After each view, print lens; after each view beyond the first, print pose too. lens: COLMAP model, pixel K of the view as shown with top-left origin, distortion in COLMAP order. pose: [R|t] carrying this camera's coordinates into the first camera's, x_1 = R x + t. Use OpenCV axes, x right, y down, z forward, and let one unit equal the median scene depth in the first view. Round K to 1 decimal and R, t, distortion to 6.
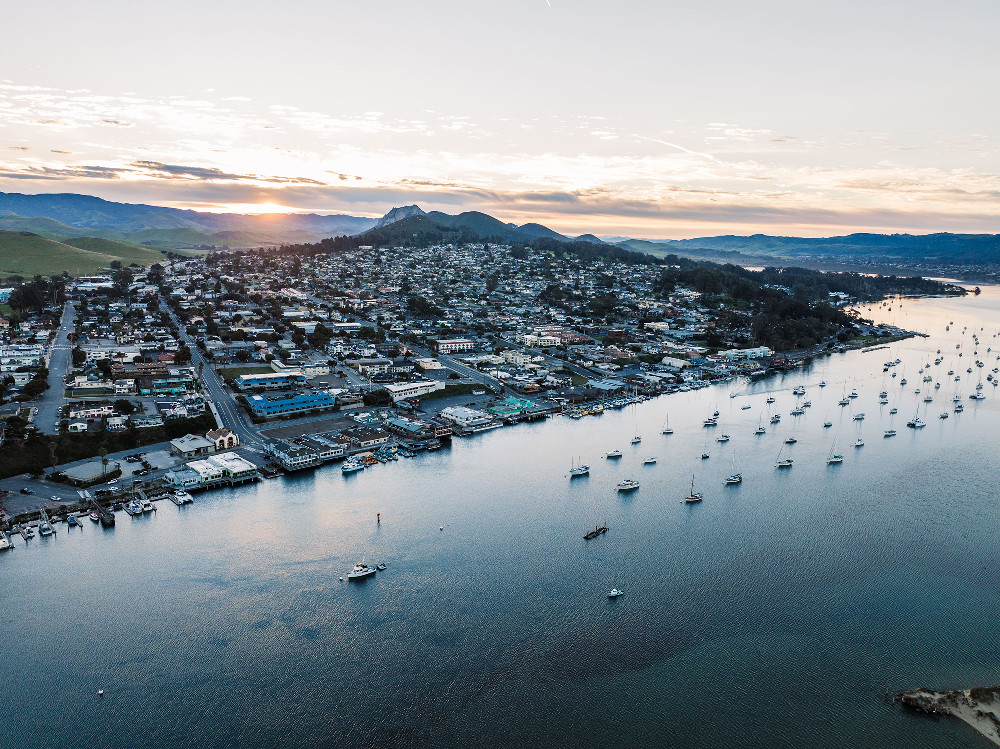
lens RADIAL K [[711.7, 0, 500.0], [0, 711.7, 374.5], [0, 0, 1]] dist [-0.037573, -0.004273]
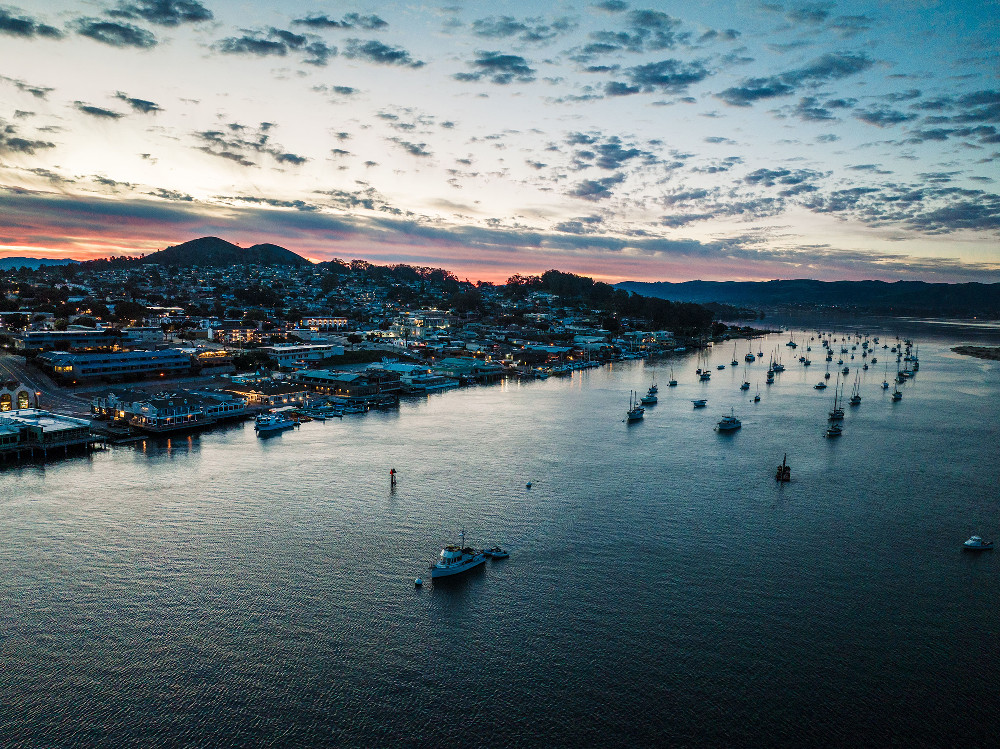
lens RADIAL K [[711.7, 0, 500.0], [0, 711.7, 374.5], [0, 0, 1]] dist [-0.037573, -0.004273]
pose [[0.957787, -0.023468, 0.286520, -0.193269], [0.042130, 0.997360, -0.059145, 0.131284], [-0.284375, 0.068720, 0.956247, 0.398749]]
